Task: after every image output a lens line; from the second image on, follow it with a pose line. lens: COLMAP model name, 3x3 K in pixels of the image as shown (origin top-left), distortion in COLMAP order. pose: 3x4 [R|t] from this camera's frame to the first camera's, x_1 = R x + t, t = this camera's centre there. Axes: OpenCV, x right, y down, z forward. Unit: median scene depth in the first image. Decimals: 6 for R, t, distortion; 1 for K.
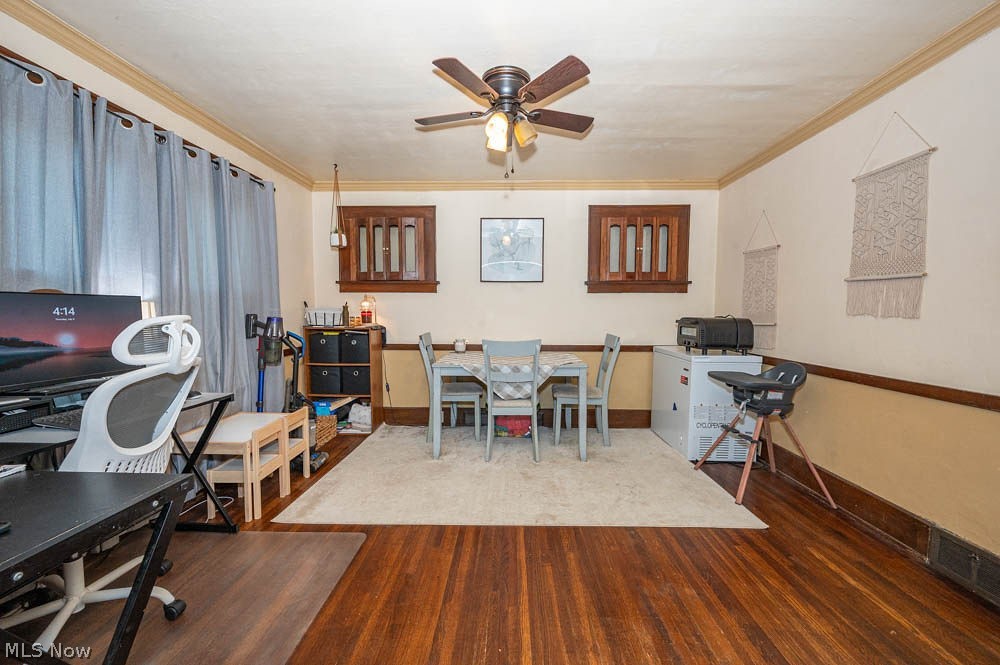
lens RADIAL K [[411.6, 0, 500.0], [0, 411.6, 332.5], [0, 0, 1]] dist [0.000450, 0.000078]
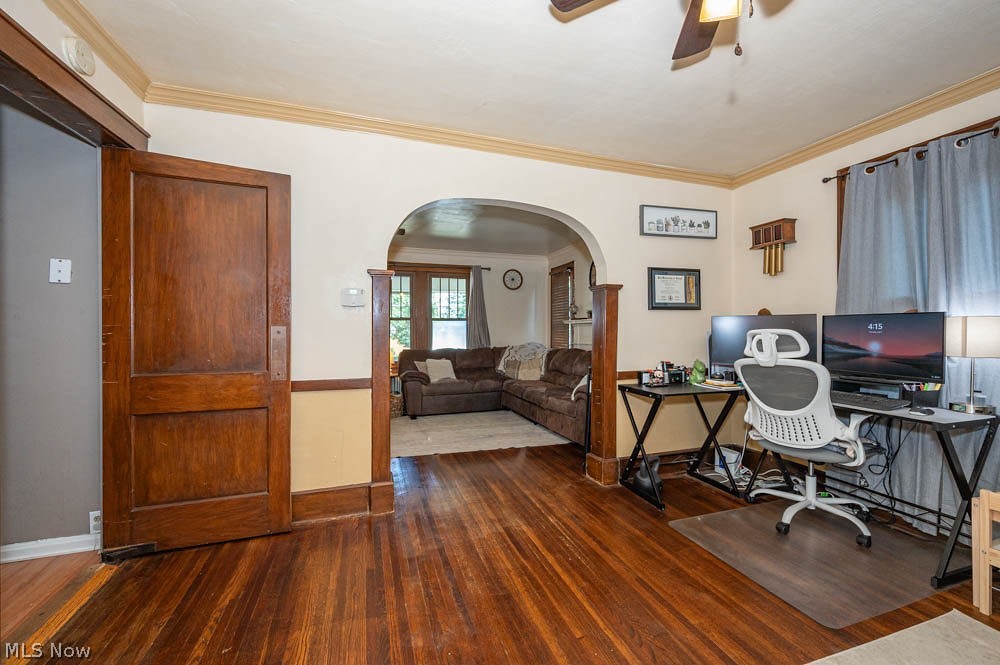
lens RADIAL K [[382.0, 0, 500.0], [0, 382.0, 332.5], [0, 0, 1]] dist [-0.000606, -0.000127]
pose [[-0.939633, -0.004304, -0.342157, 0.290096], [-0.026925, 0.997751, 0.061390, -0.037195], [0.341123, 0.066896, -0.937635, 0.891271]]
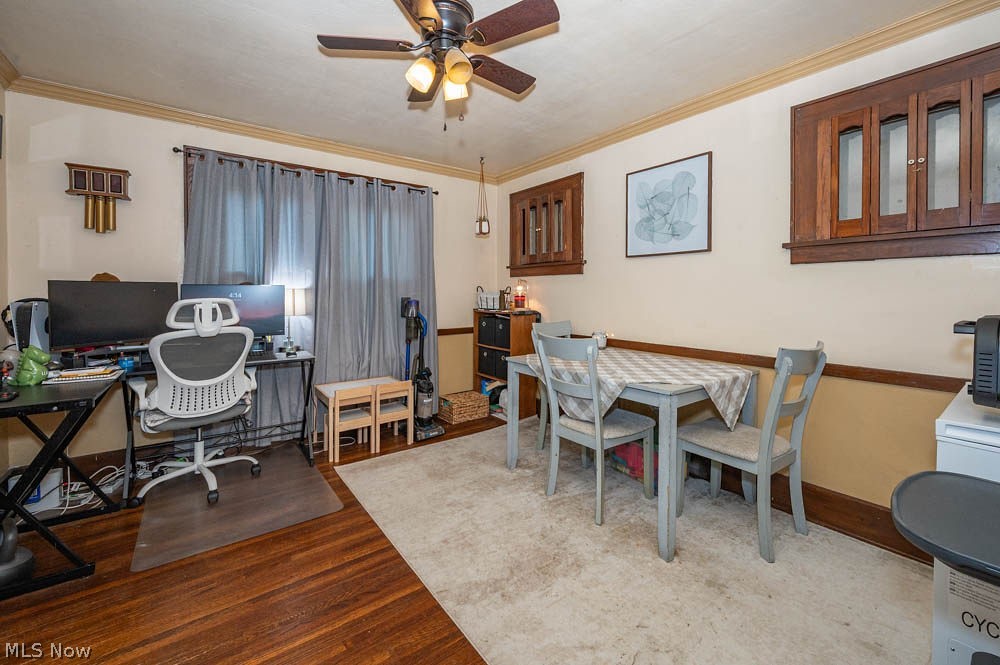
lens RADIAL K [[417.9, 0, 500.6], [0, 417.9, 292.7], [0, 0, 1]] dist [0.000036, 0.000151]
pose [[0.608345, -0.001048, -0.793672, 0.483416], [-0.045644, 0.998298, -0.036304, -0.022949], [0.792359, 0.058312, 0.607261, 0.407021]]
